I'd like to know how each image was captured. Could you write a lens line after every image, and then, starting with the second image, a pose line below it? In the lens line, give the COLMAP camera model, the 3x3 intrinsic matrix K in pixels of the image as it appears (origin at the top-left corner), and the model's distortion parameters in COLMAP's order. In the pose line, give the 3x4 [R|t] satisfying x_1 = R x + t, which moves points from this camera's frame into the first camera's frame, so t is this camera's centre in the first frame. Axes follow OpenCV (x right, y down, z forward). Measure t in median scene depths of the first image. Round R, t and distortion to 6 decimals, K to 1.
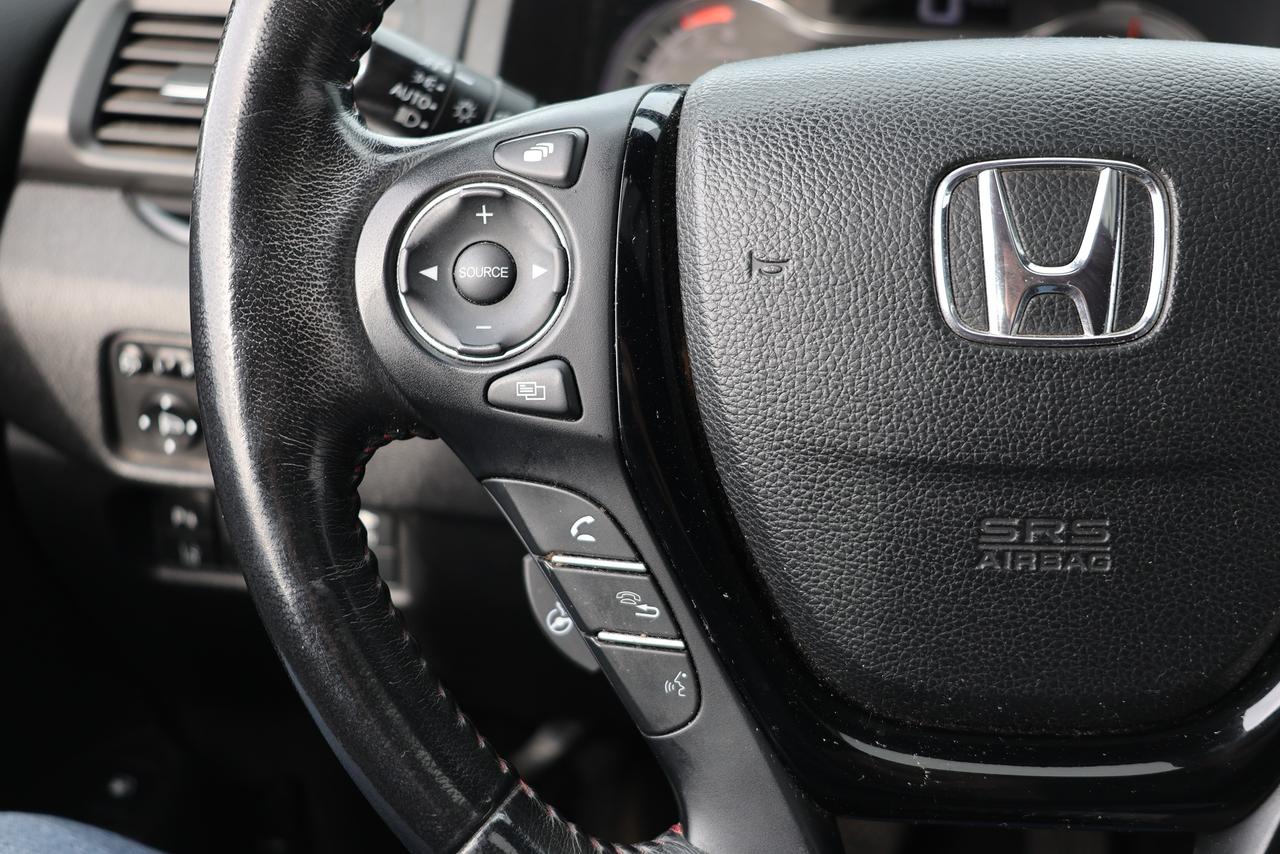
lens RADIAL K [[1335.1, 0, 623.3], [0, 1335.1, 411.6], [0, 0, 1]] dist [-0.002491, 0.000000]
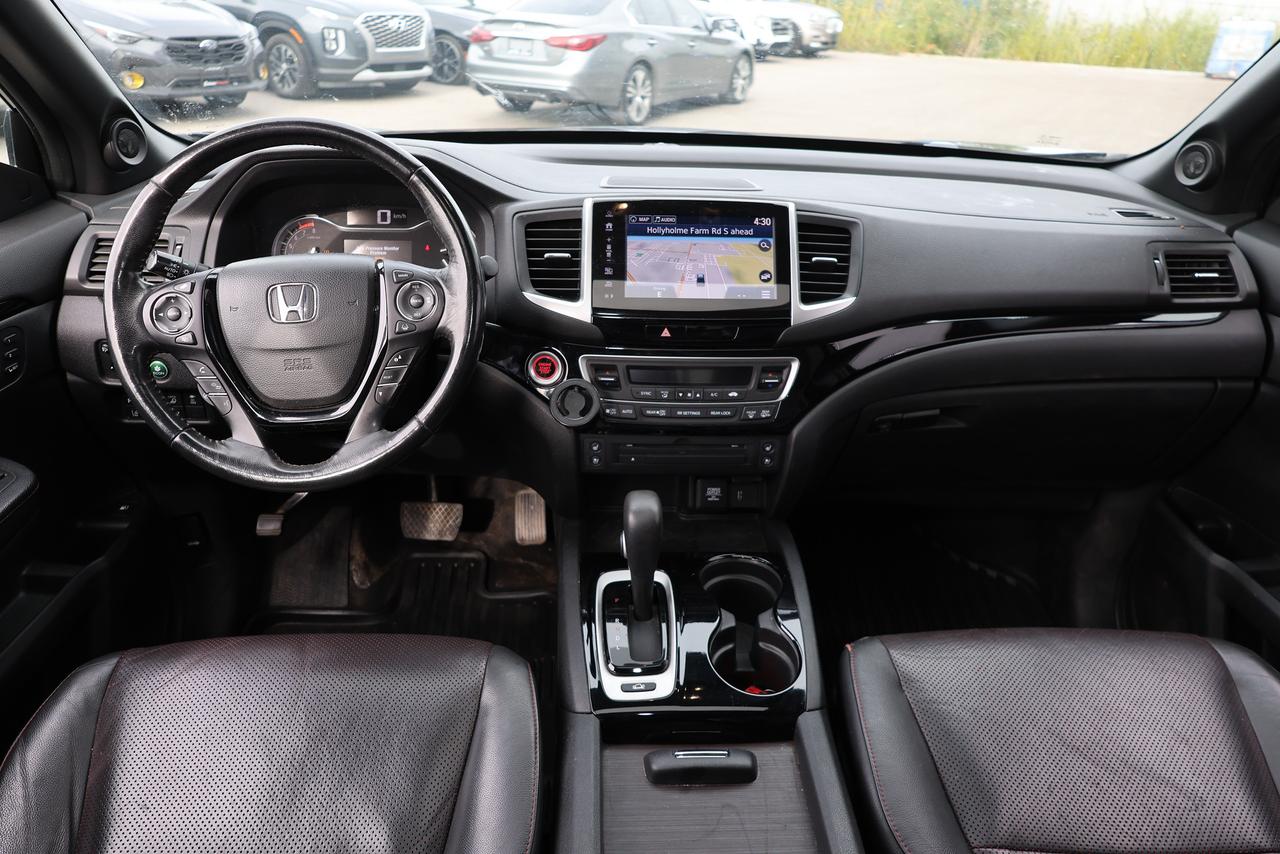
lens RADIAL K [[878.2, 0, 639.4], [0, 878.2, 426.5], [0, 0, 1]] dist [-0.016740, 0.004276]
pose [[0.988375, -0.070125, 0.134895, 1.036373], [0.066678, 0.997326, 0.029909, 0.293794], [-0.136632, -0.020567, 0.990408, -2.162848]]
